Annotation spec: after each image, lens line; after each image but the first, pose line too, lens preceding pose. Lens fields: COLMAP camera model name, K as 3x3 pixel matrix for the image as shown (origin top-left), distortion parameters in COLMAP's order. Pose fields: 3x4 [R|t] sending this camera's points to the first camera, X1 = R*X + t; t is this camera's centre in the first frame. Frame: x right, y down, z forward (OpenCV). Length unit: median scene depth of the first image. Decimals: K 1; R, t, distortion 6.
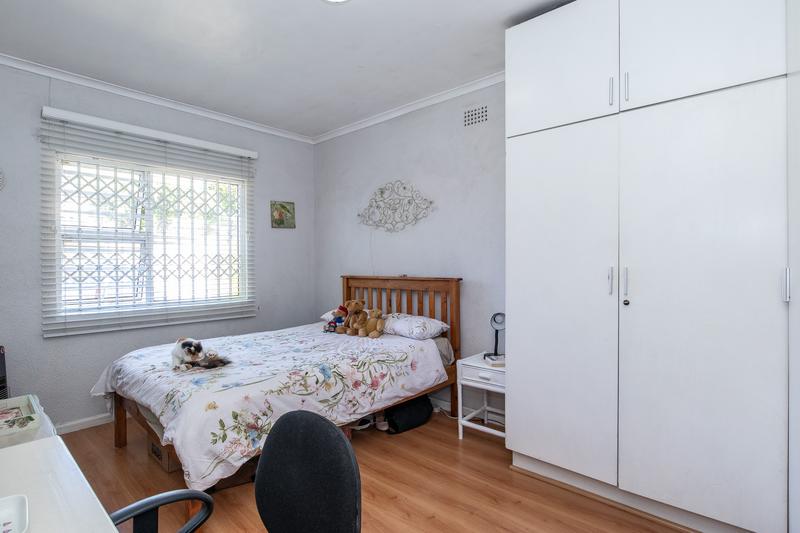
lens RADIAL K [[412.7, 0, 398.2], [0, 412.7, 262.2], [0, 0, 1]] dist [0.000504, -0.000061]
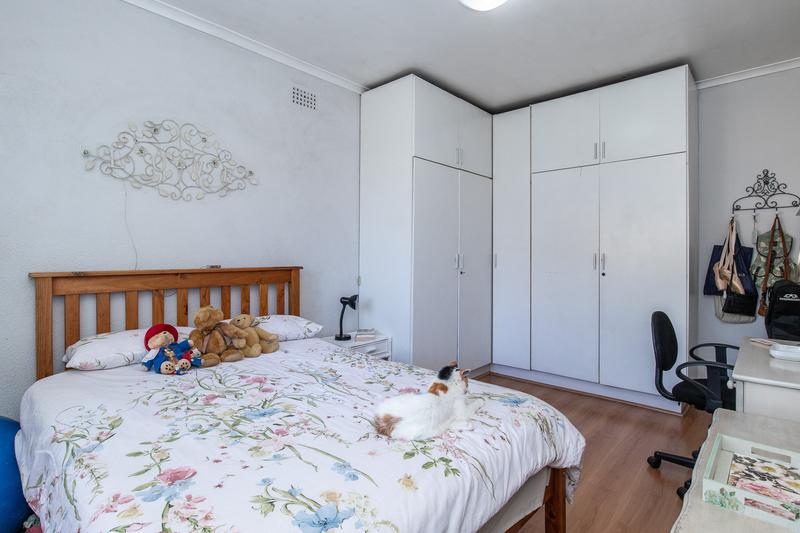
lens RADIAL K [[400.3, 0, 403.5], [0, 400.3, 263.2], [0, 0, 1]] dist [-0.005066, 0.000755]
pose [[-0.013892, -0.012406, 0.999827, -0.671202], [-0.004239, 0.999915, 0.012349, 0.016537], [-0.999895, -0.004066, -0.013943, 0.692742]]
